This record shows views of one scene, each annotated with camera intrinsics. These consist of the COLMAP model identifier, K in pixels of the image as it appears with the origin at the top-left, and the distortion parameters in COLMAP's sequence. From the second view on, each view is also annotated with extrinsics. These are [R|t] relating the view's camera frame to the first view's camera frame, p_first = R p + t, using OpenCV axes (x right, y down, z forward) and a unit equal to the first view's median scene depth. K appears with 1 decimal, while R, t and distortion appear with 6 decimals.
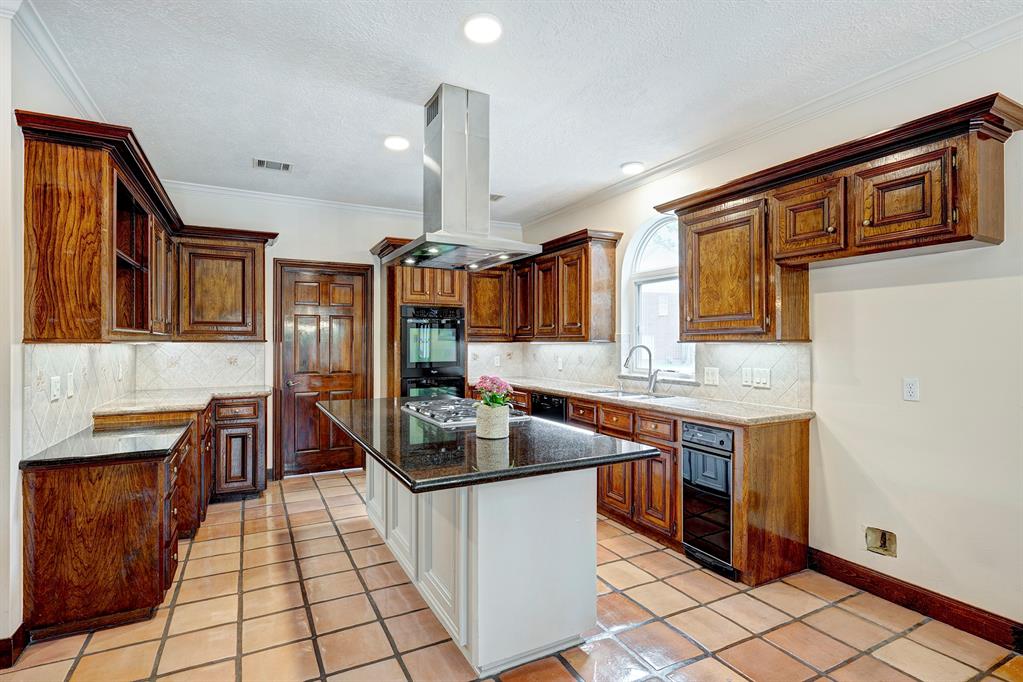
lens RADIAL K [[508.3, 0, 513.3], [0, 508.3, 339.8], [0, 0, 1]] dist [-0.000946, -0.000695]
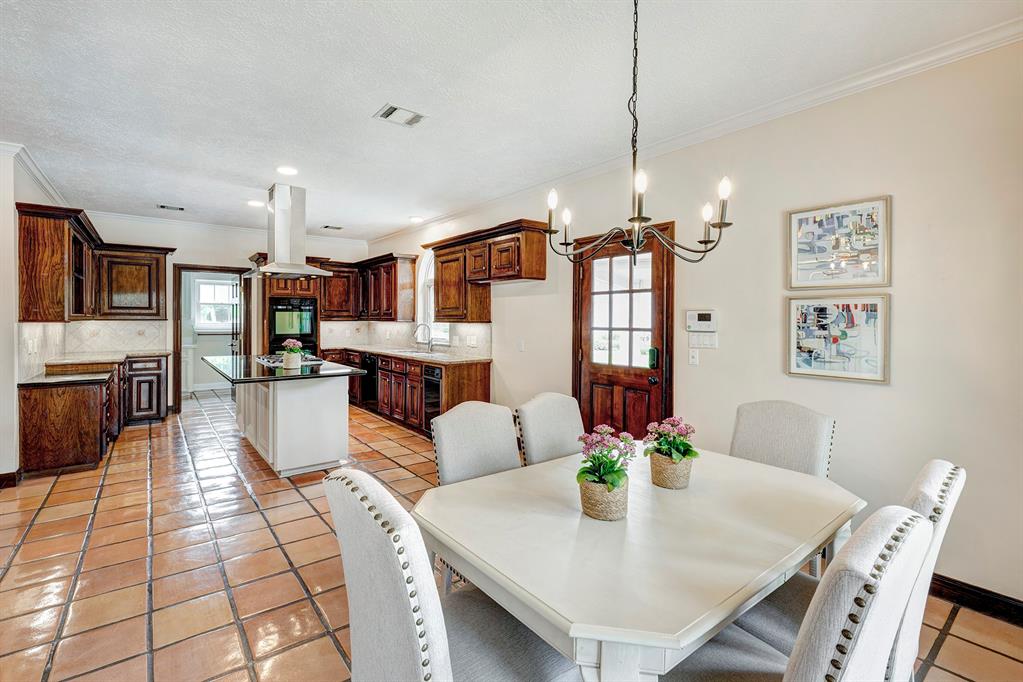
lens RADIAL K [[417.7, 0, 507.3], [0, 417.7, 323.6], [0, 0, 1]] dist [-0.001678, 0.000400]
pose [[0.974444, 0.005148, 0.224572, 0.250433], [-0.008396, 0.999873, 0.013510, -0.013032], [-0.224474, -0.015050, 0.974364, -0.495935]]
